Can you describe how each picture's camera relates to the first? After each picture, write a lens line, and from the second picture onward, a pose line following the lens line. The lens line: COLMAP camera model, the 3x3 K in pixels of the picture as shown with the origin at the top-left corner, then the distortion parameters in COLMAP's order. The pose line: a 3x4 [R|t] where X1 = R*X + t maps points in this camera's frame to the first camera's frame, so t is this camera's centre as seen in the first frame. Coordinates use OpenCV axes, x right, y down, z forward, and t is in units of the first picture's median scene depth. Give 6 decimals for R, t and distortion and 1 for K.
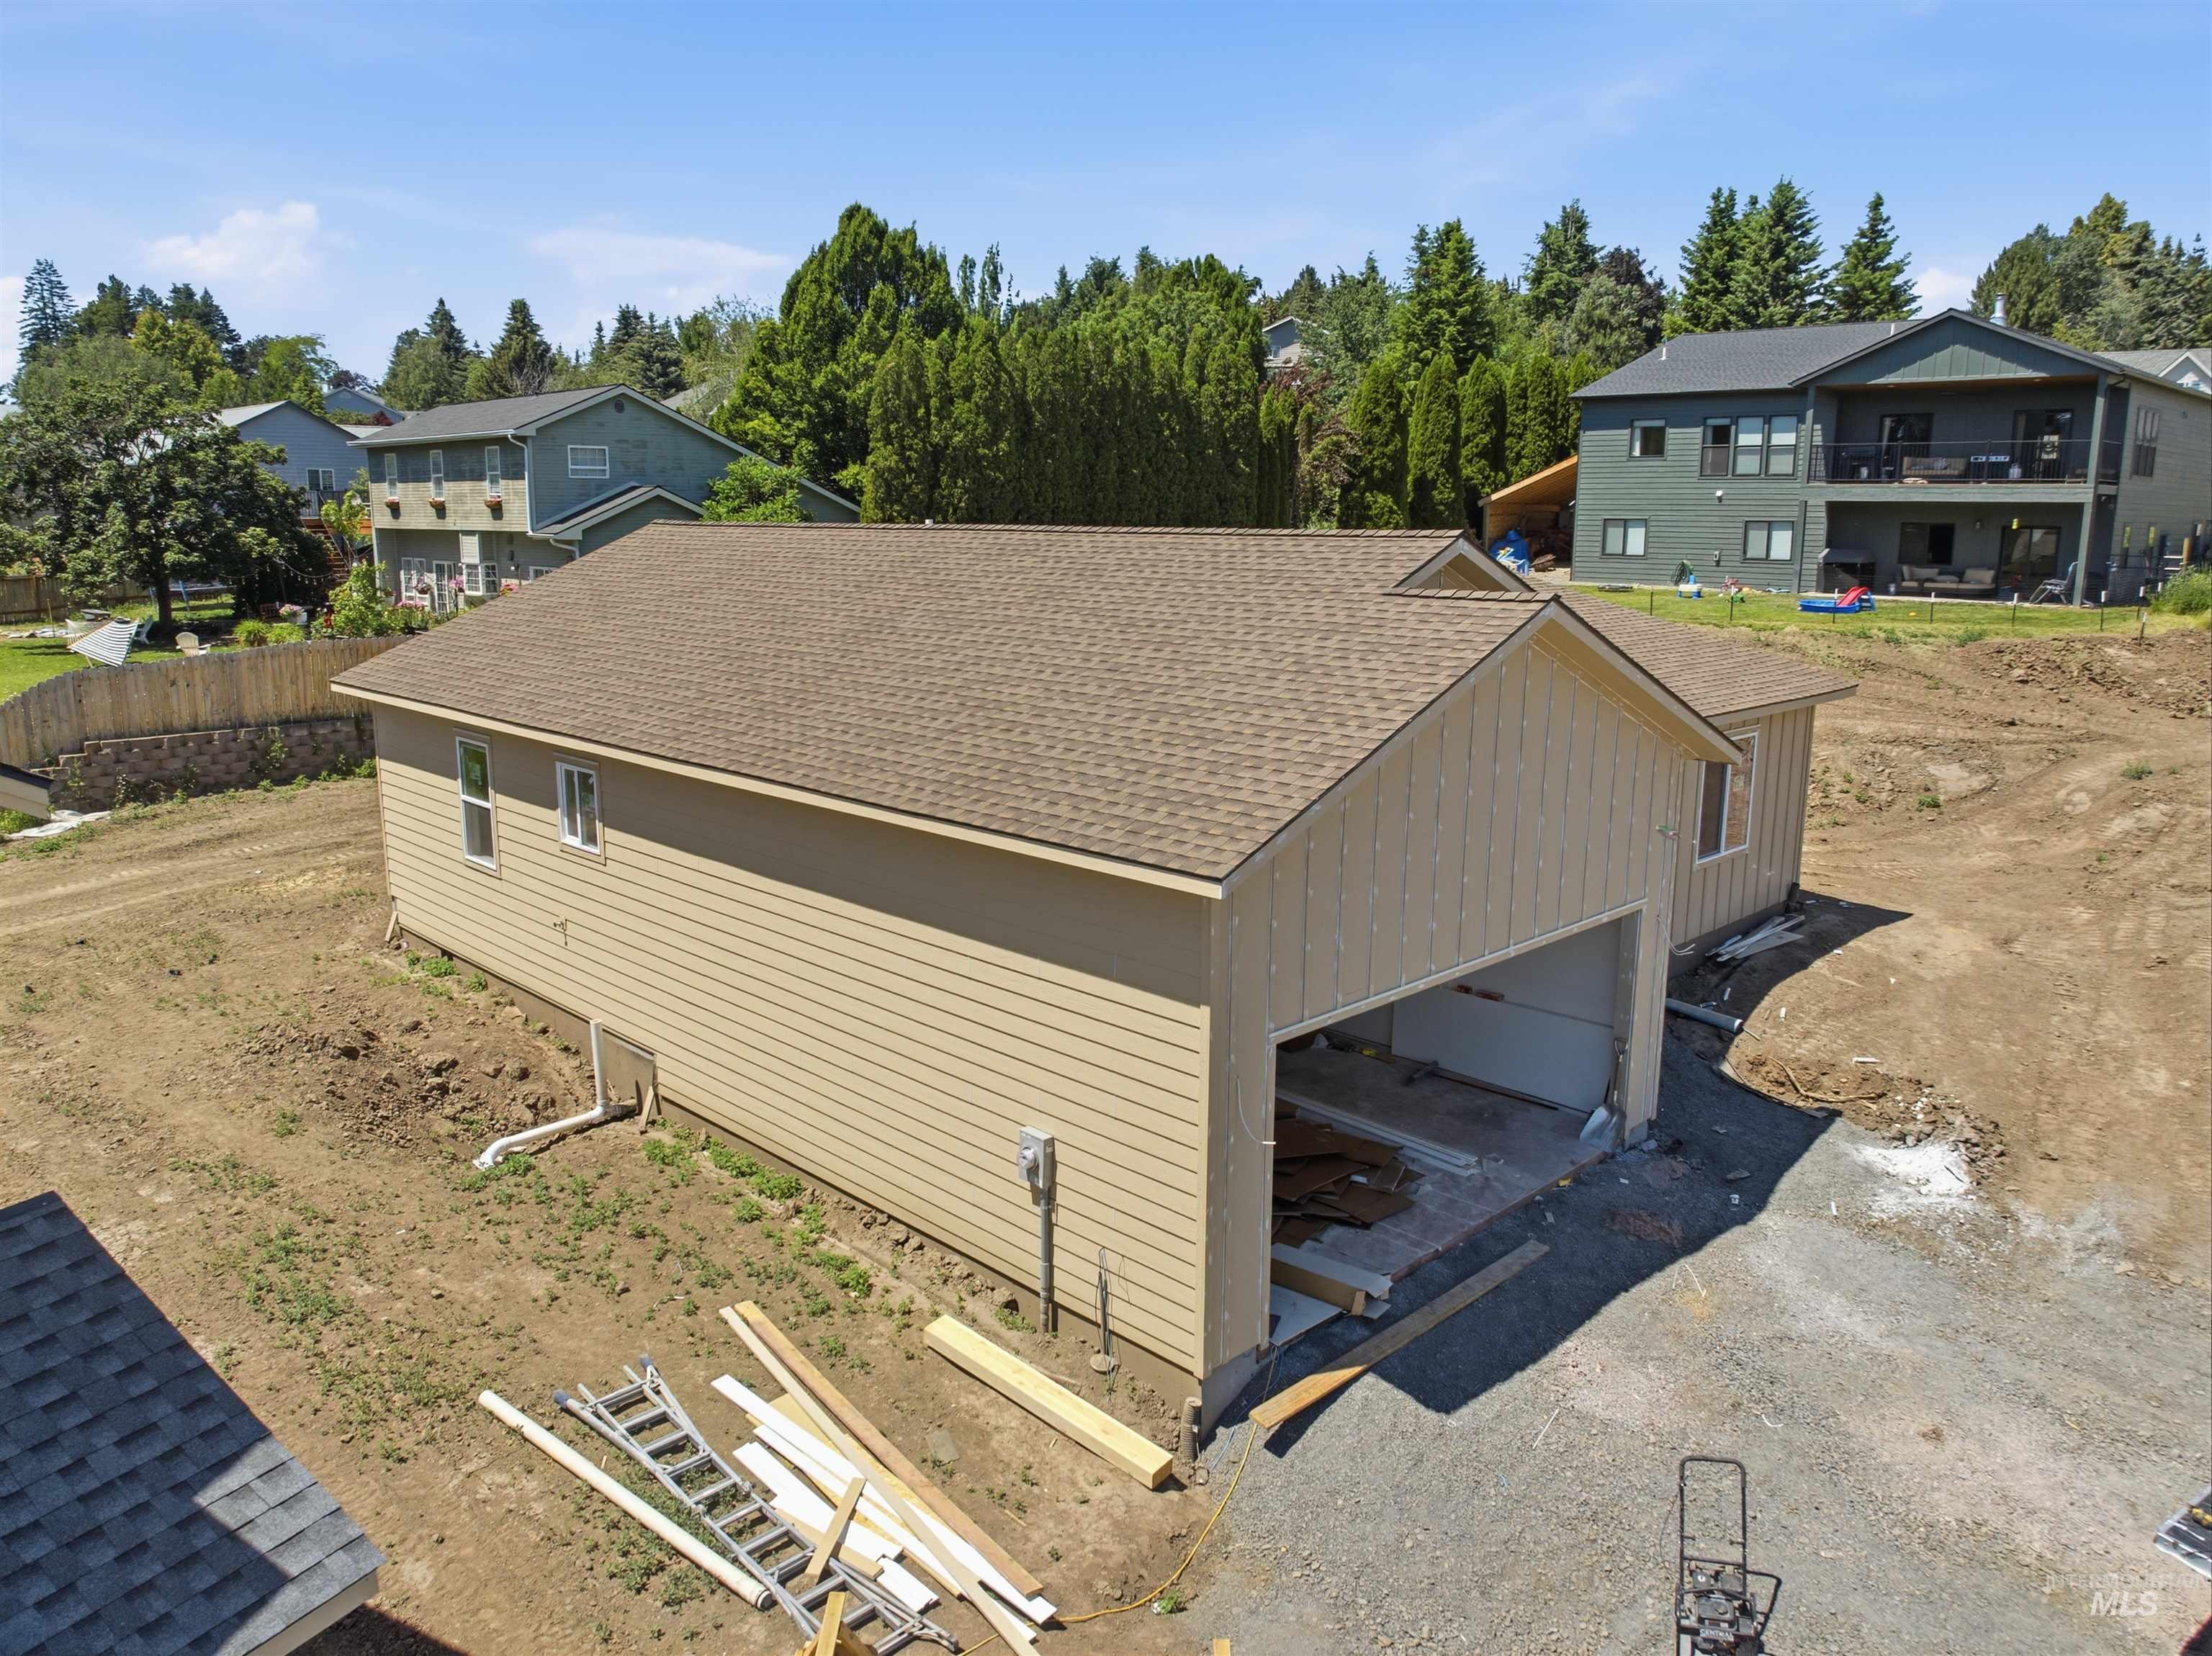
lens RADIAL K [[1545.4, 0, 1119.1], [0, 1545.4, 843.9], [0, 0, 1]] dist [-0.033399, -0.006436]
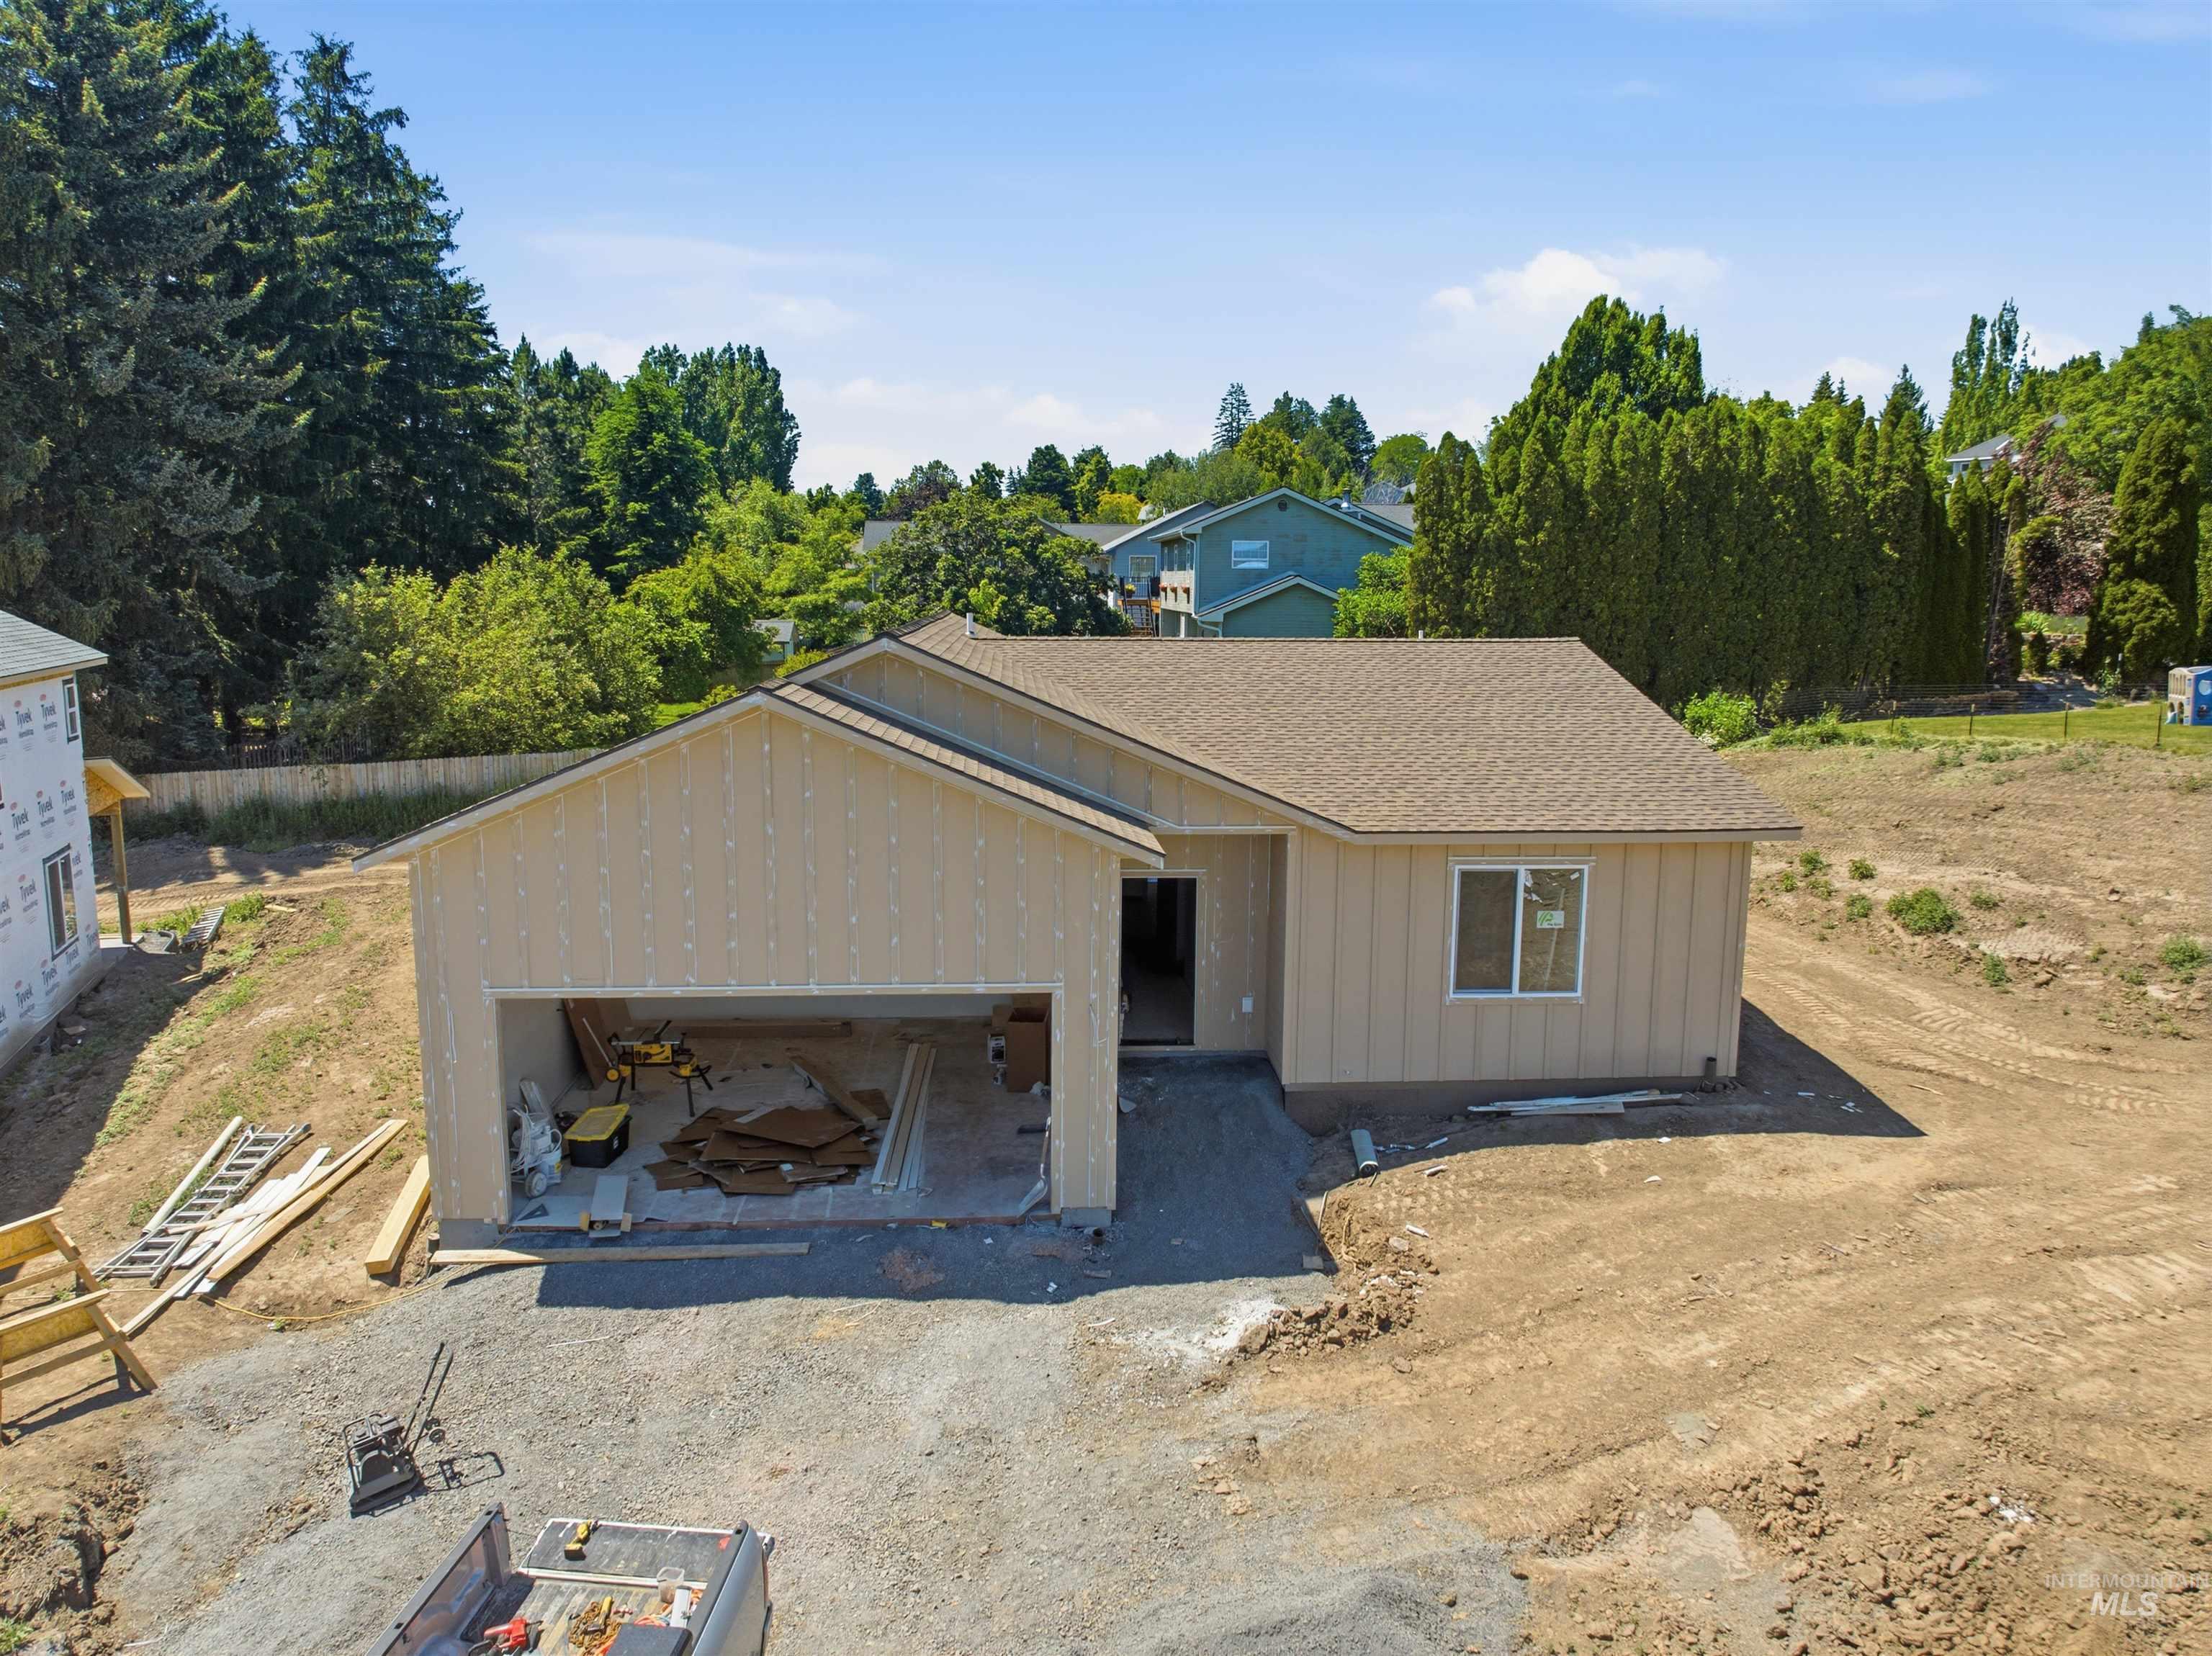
lens RADIAL K [[1545.4, 0, 1119.1], [0, 1545.4, 843.9], [0, 0, 1]] dist [-0.033399, -0.006436]
pose [[0.753152, 0.107565, -0.648993, 0.365330], [-0.139296, 0.990248, 0.002473, -0.023340], [0.642930, 0.088539, 0.760790, 0.077269]]
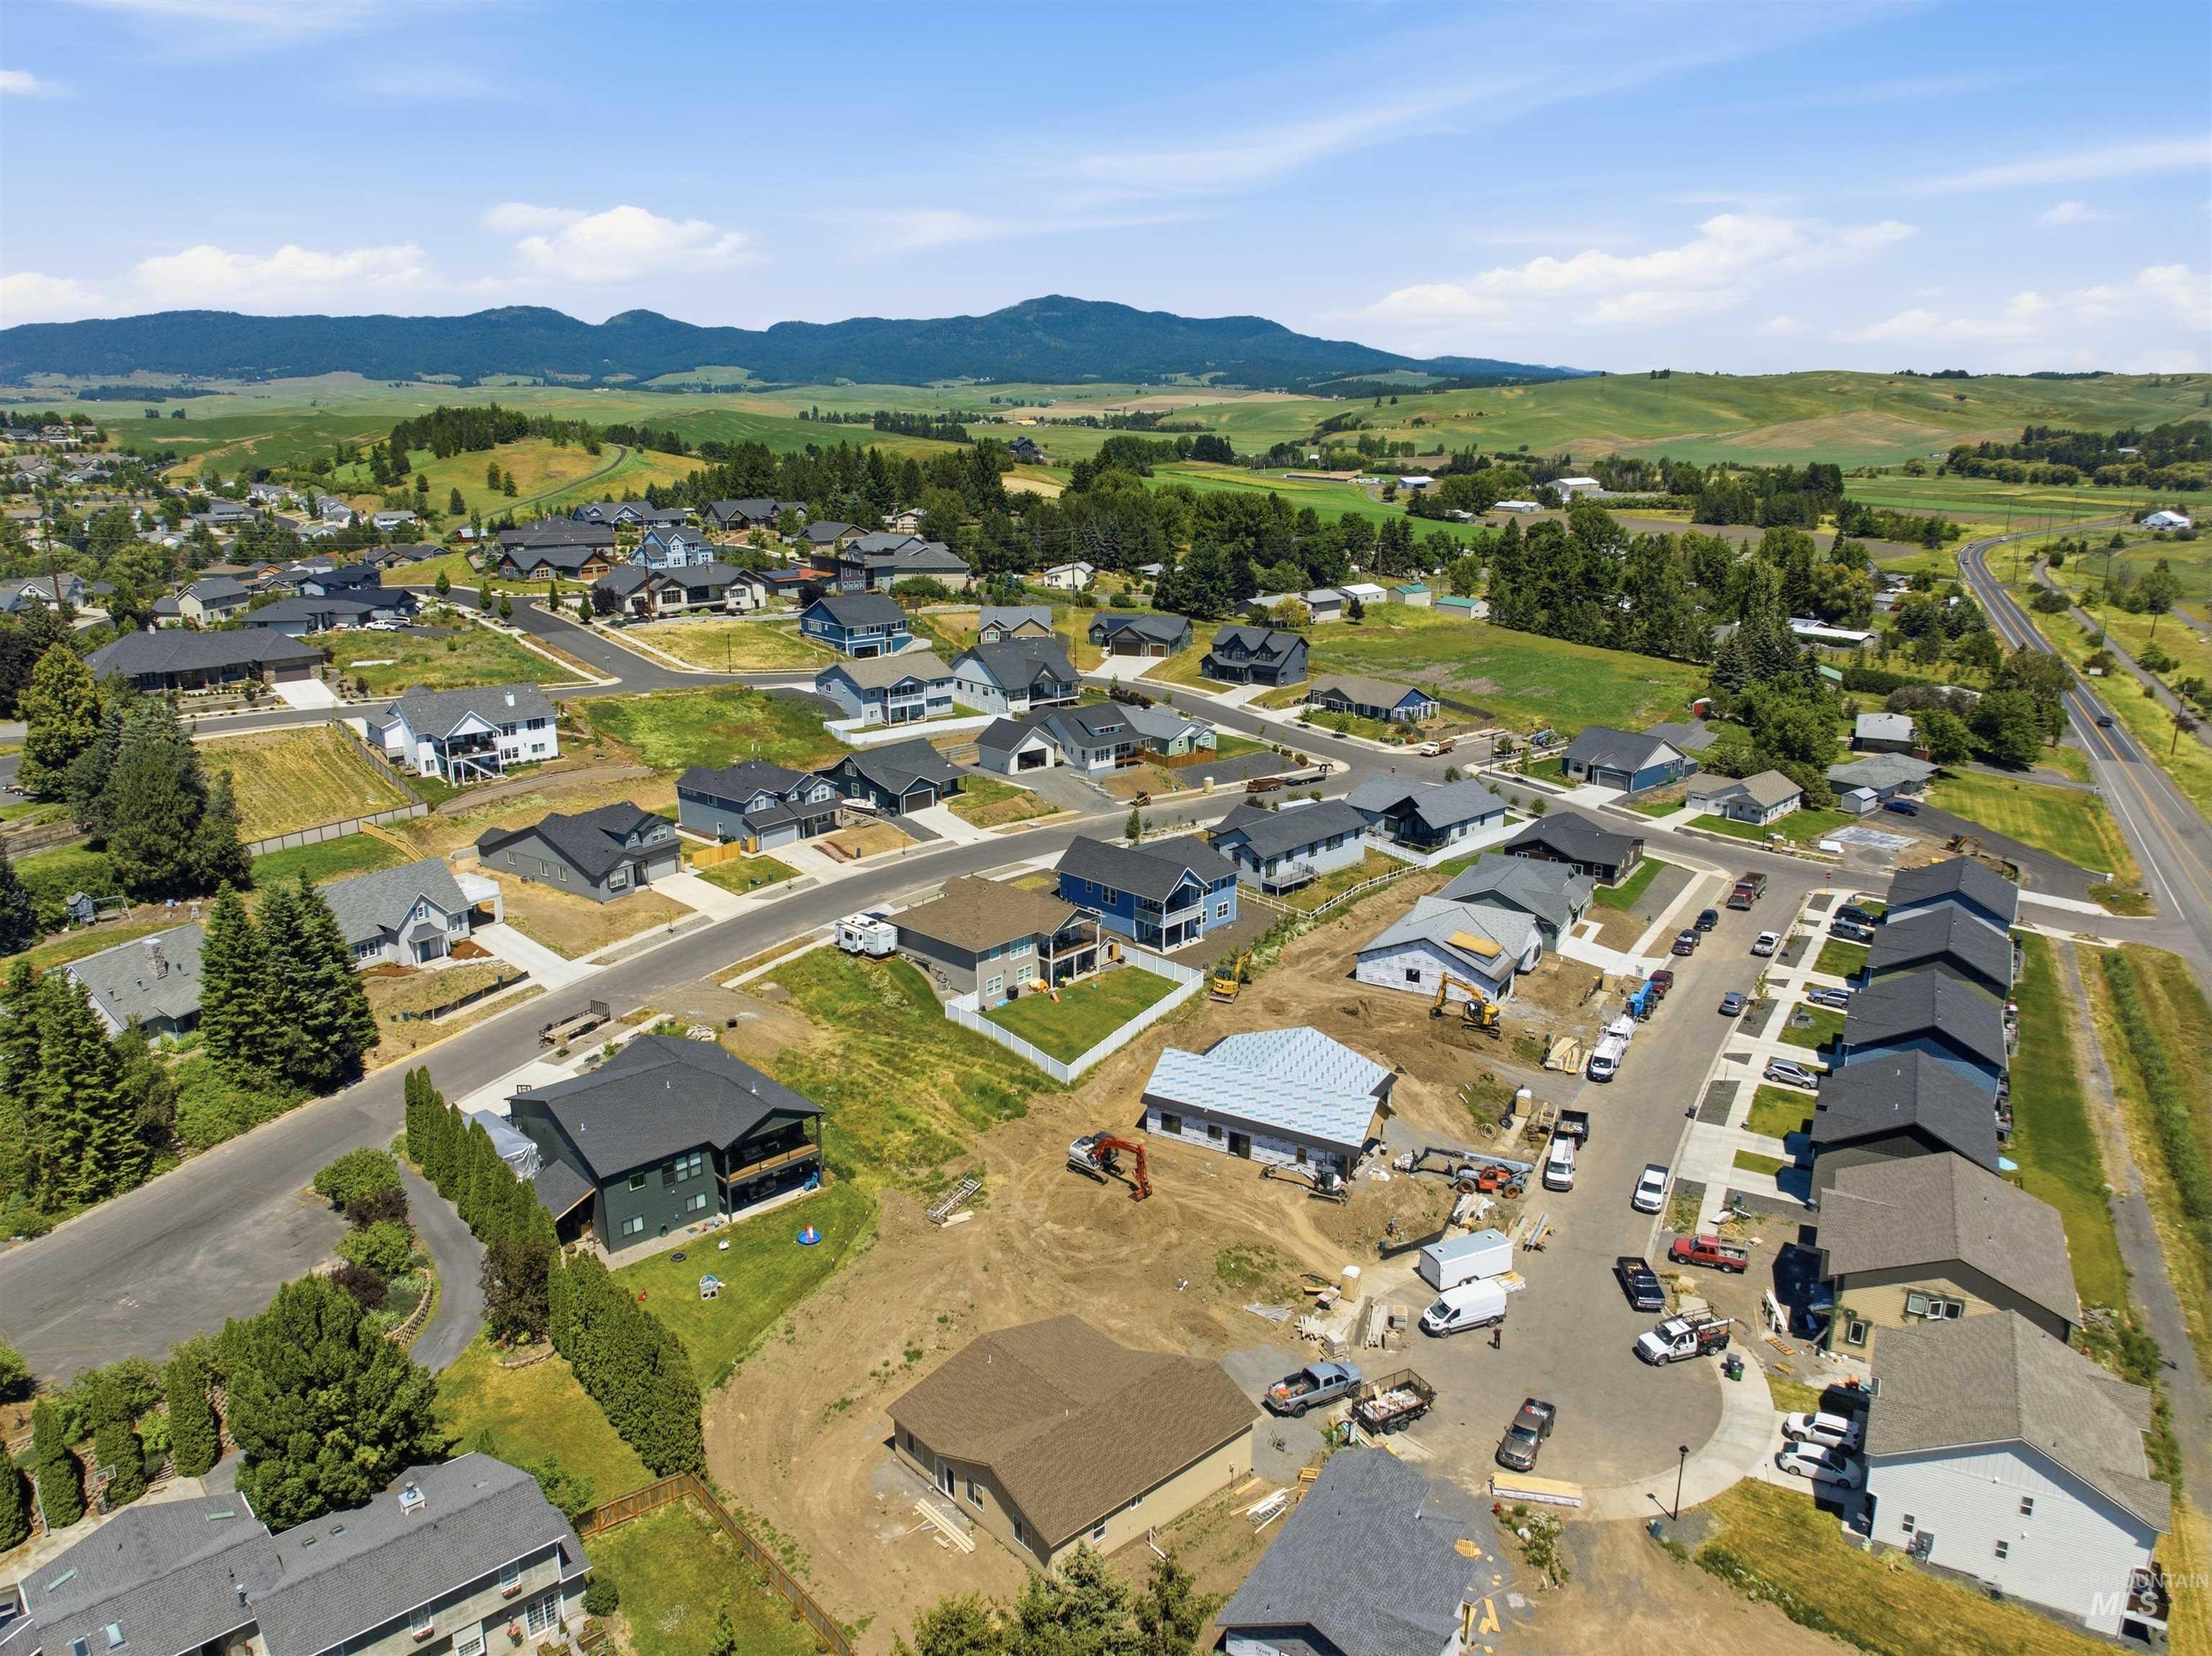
lens RADIAL K [[1545.4, 0, 1119.1], [0, 1545.4, 843.9], [0, 0, 1]] dist [-0.033399, -0.006436]
pose [[0.047774, -0.285831, 0.957088, -1.772522], [0.205638, 0.940471, 0.270604, -1.330174], [-0.977461, 0.183886, 0.103708, 0.057672]]
